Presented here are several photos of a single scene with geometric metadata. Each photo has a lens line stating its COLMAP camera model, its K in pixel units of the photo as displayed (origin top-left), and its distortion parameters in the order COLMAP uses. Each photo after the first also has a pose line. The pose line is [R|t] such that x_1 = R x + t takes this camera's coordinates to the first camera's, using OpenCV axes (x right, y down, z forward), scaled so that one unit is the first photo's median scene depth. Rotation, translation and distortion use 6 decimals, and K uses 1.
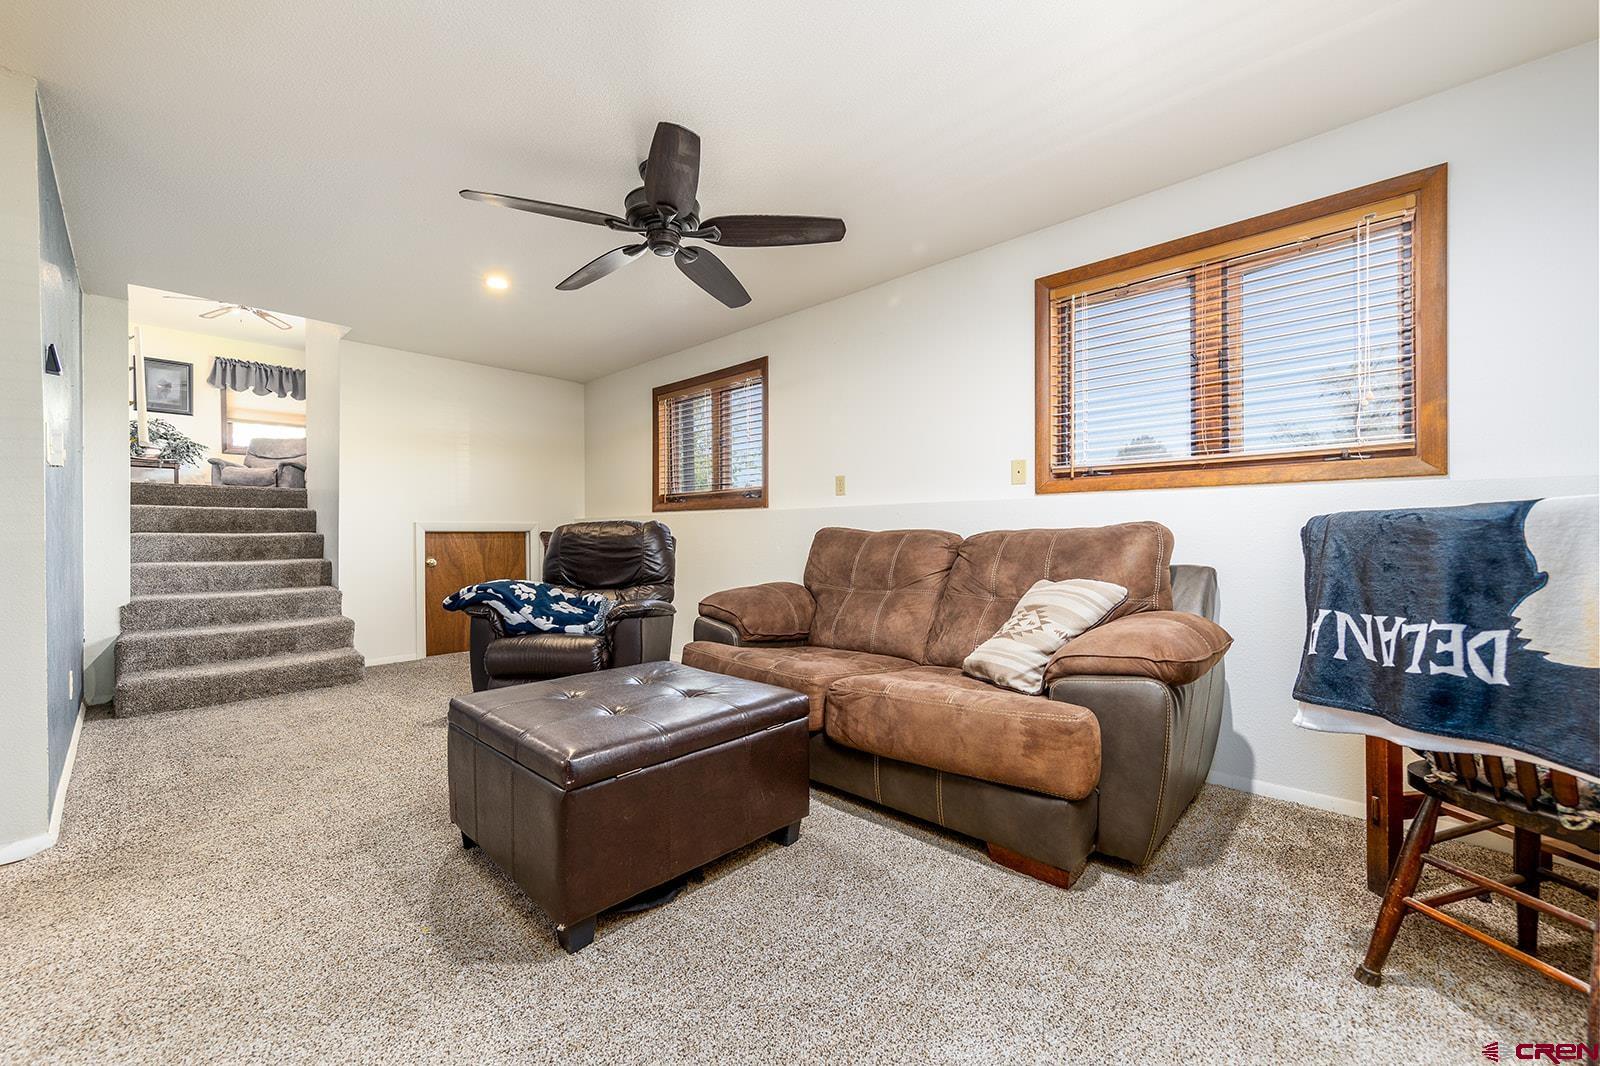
lens RADIAL K [[635.2, 0, 800.0], [0, 635.2, 533.0], [0, 0, 1]] dist [0.001953, -0.000027]
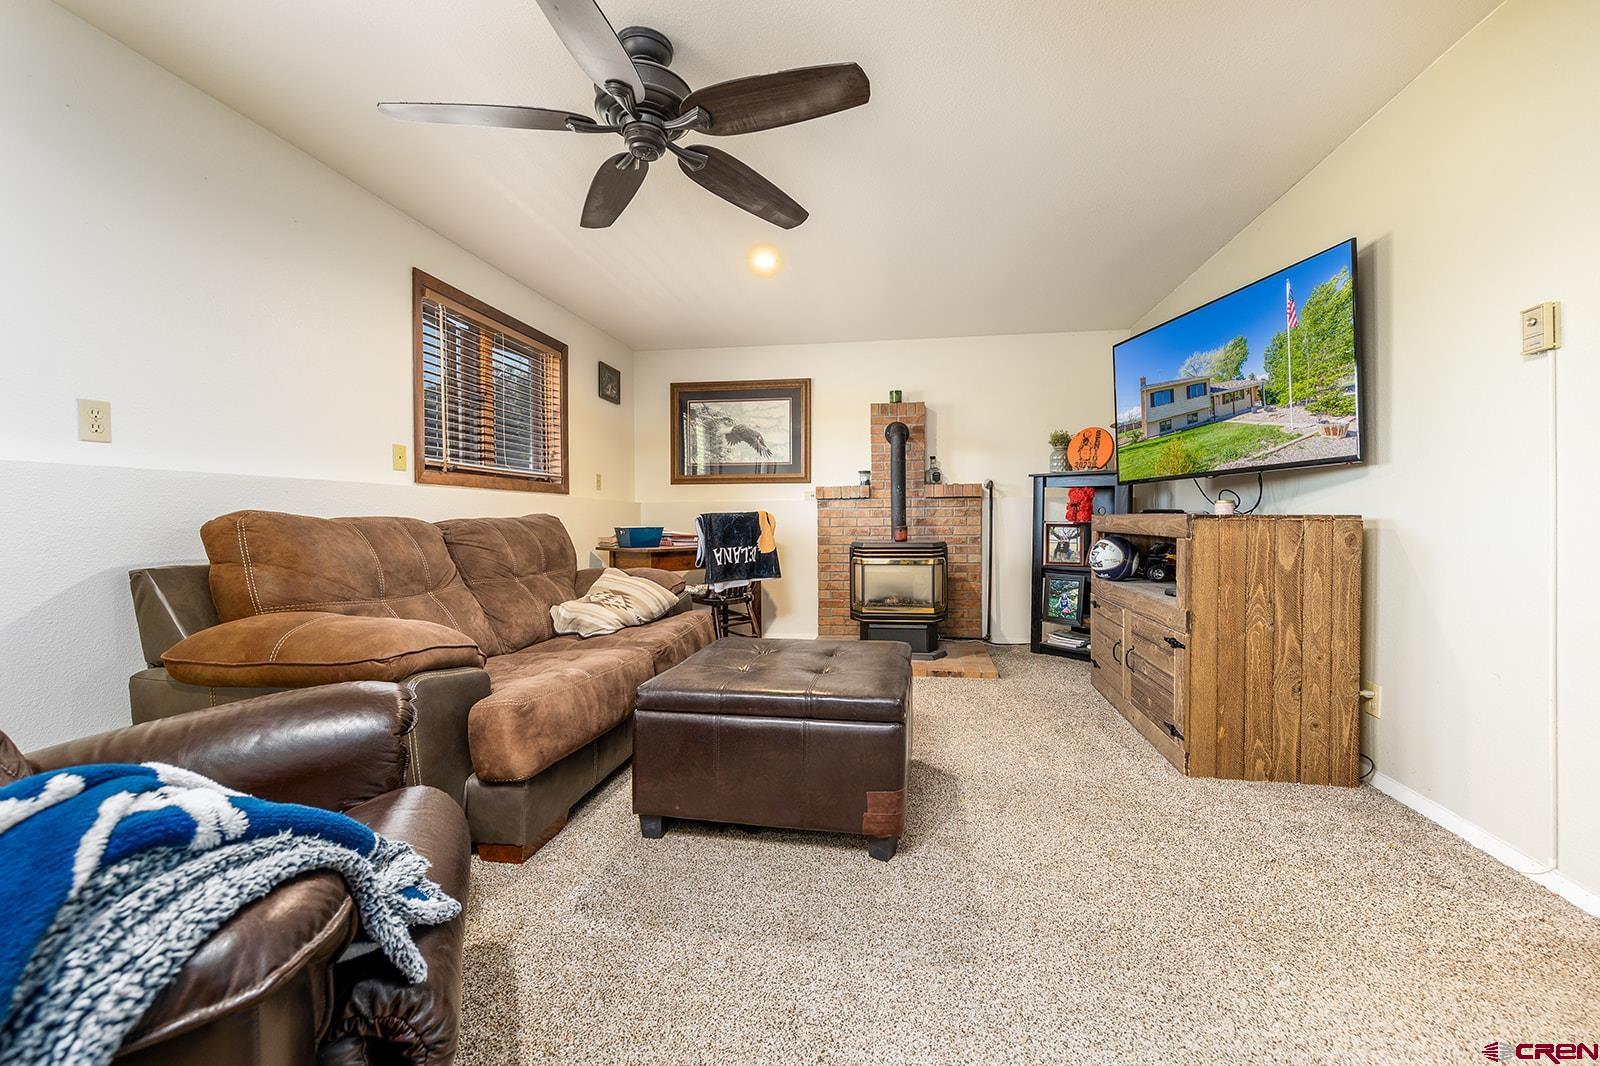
lens RADIAL K [[635.2, 0, 800.0], [0, 635.2, 533.0], [0, 0, 1]] dist [0.001953, -0.000027]
pose [[-0.551113, -0.013959, 0.834314, -1.207056], [0.001994, 0.999835, 0.018045, 0.002115], [-0.834429, 0.011609, -0.550994, 1.582209]]
